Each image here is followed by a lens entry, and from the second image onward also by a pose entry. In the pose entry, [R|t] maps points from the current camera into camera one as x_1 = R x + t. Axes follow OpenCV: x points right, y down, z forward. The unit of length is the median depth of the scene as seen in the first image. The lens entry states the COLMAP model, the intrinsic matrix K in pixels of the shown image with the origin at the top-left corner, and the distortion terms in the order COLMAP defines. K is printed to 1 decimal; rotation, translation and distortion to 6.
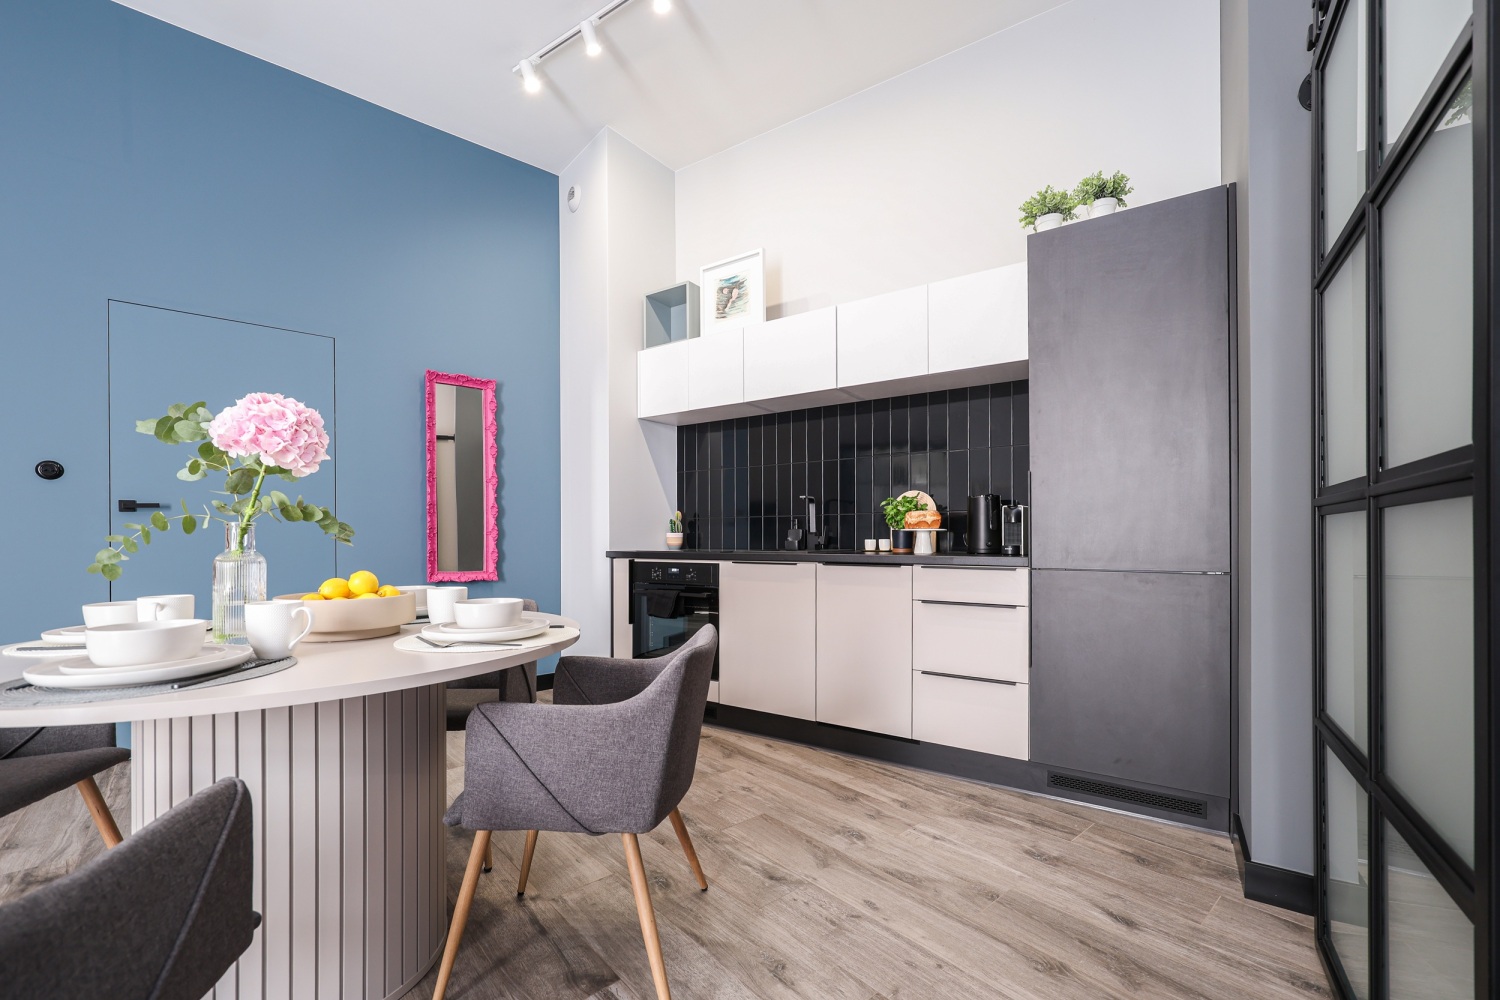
lens RADIAL K [[597.0, 0, 741.8], [0, 597.0, 525.9], [0, 0, 1]] dist [-0.002520, -0.000407]
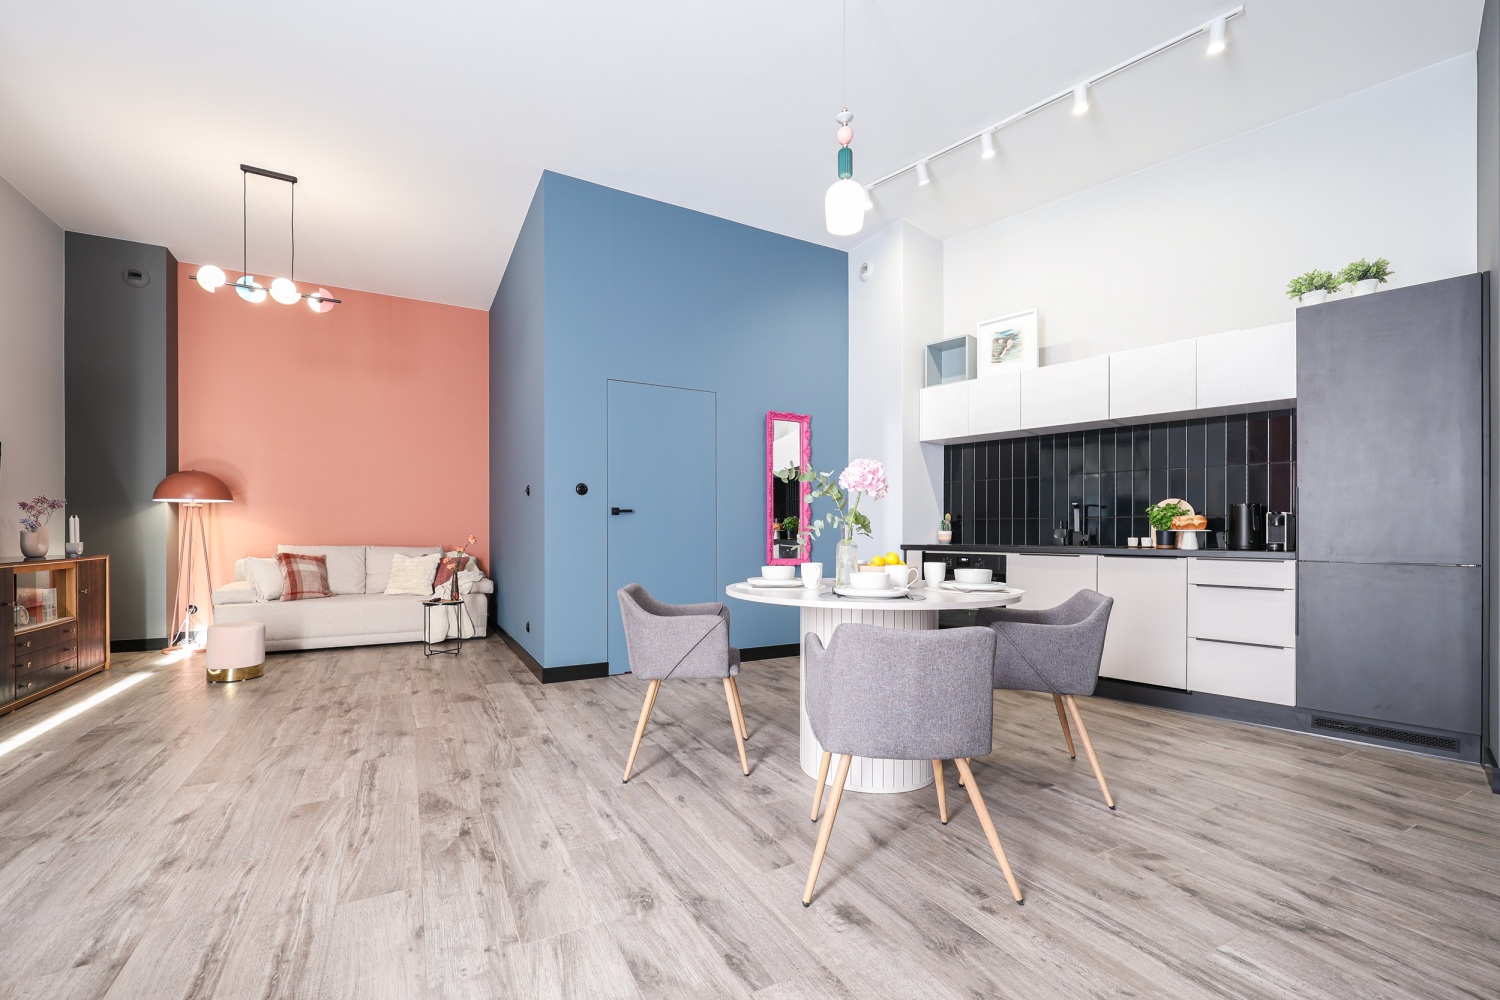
lens RADIAL K [[612.4, 0, 741.7], [0, 612.4, 522.1], [0, 0, 1]] dist [0.001165, 0.000335]
pose [[0.979620, 0.004755, -0.200805, -0.411164], [-0.004749, 0.999989, 0.000511, -0.008361], [0.200805, 0.000453, 0.979631, -0.528198]]
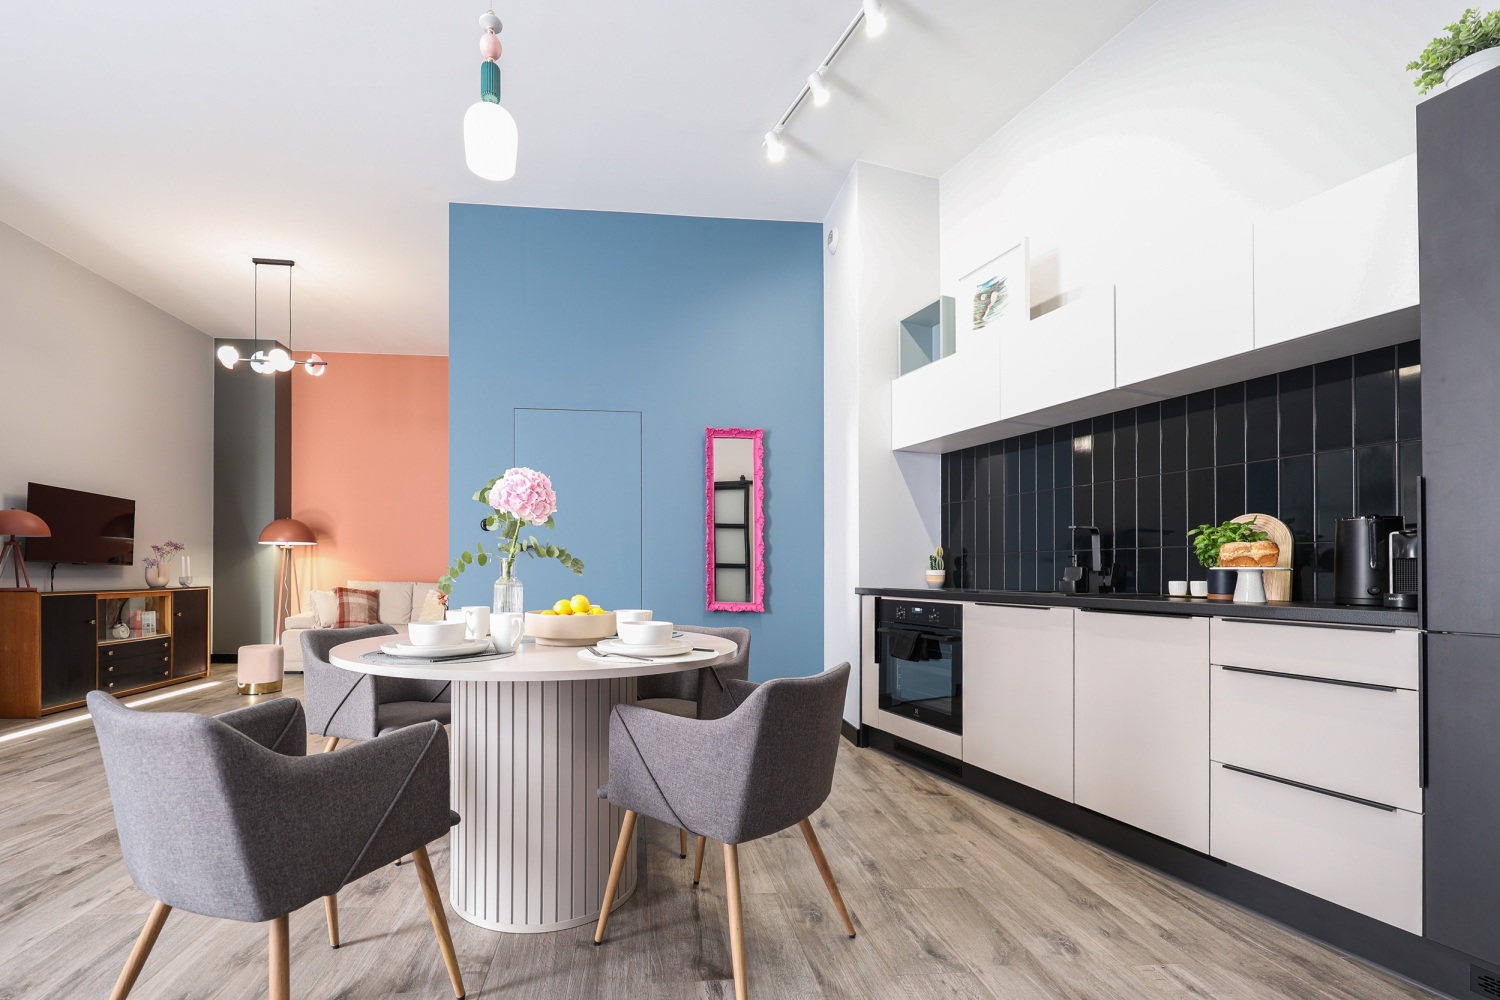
lens RADIAL K [[614.8, 0, 705.7], [0, 614.8, 558.6], [0, 0, 1]] dist [0.000751, 0.000105]
pose [[0.817067, -0.000654, -0.576542, 0.218778], [-0.003555, 0.999975, -0.006172, 0.001458], [0.576531, 0.007092, 0.817044, 0.028183]]
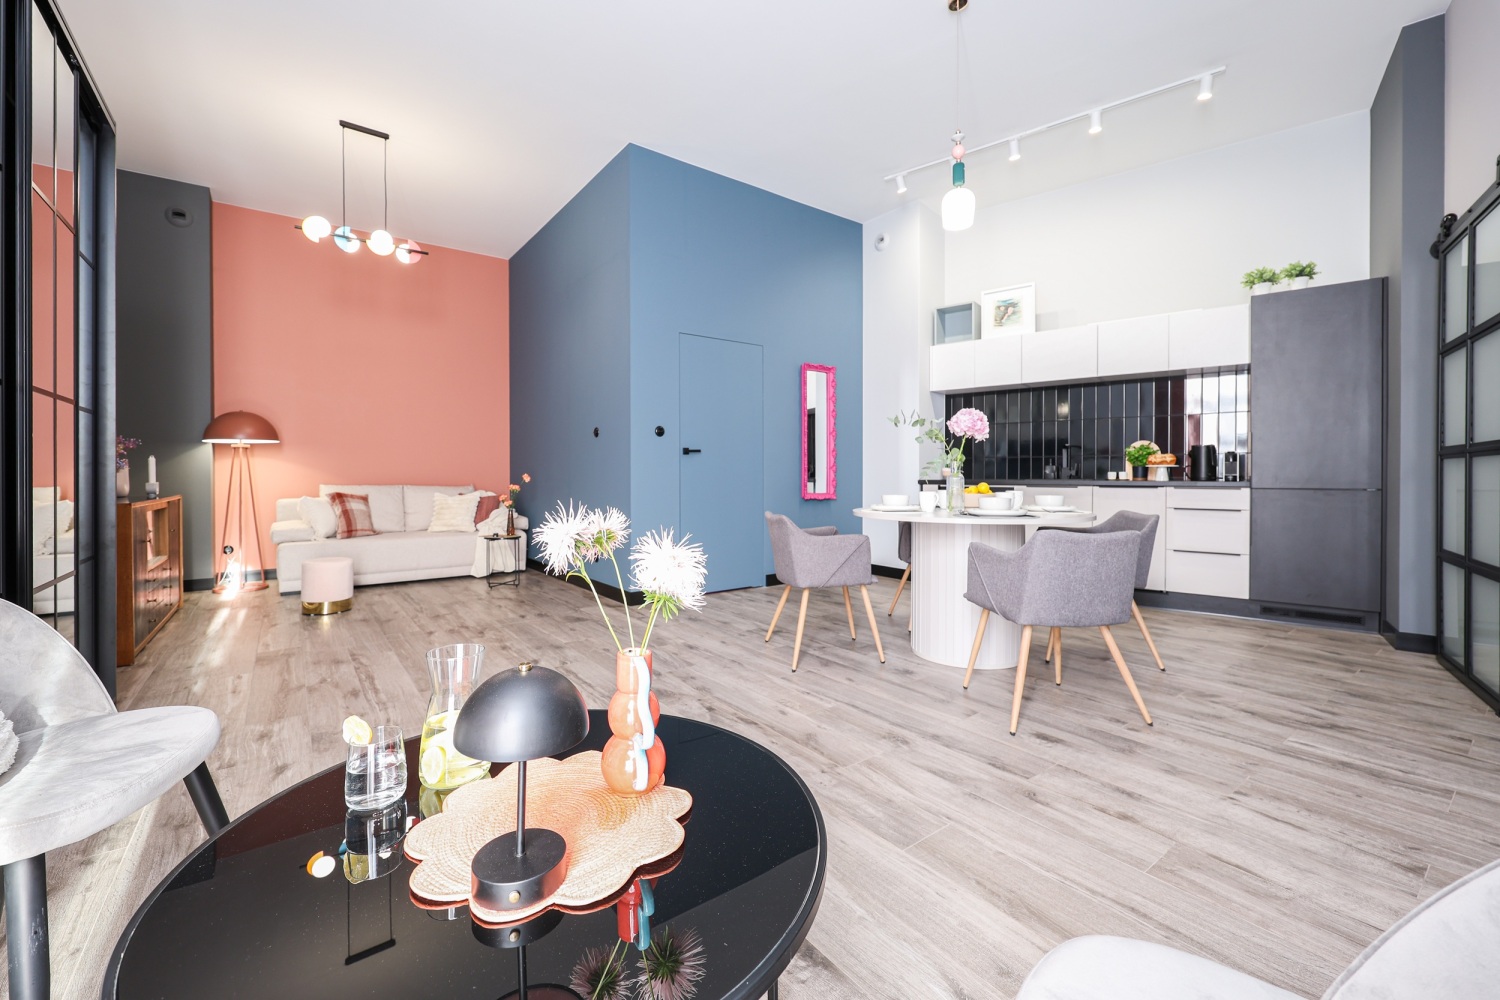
lens RADIAL K [[605.9, 0, 720.5], [0, 605.9, 467.7], [0, 0, 1]] dist [0.001684, 0.000131]
pose [[0.997280, 0.002175, -0.073681, -0.847582], [-0.001596, 0.999967, 0.007917, 0.000315], [0.073695, -0.007777, 0.997250, -0.800710]]
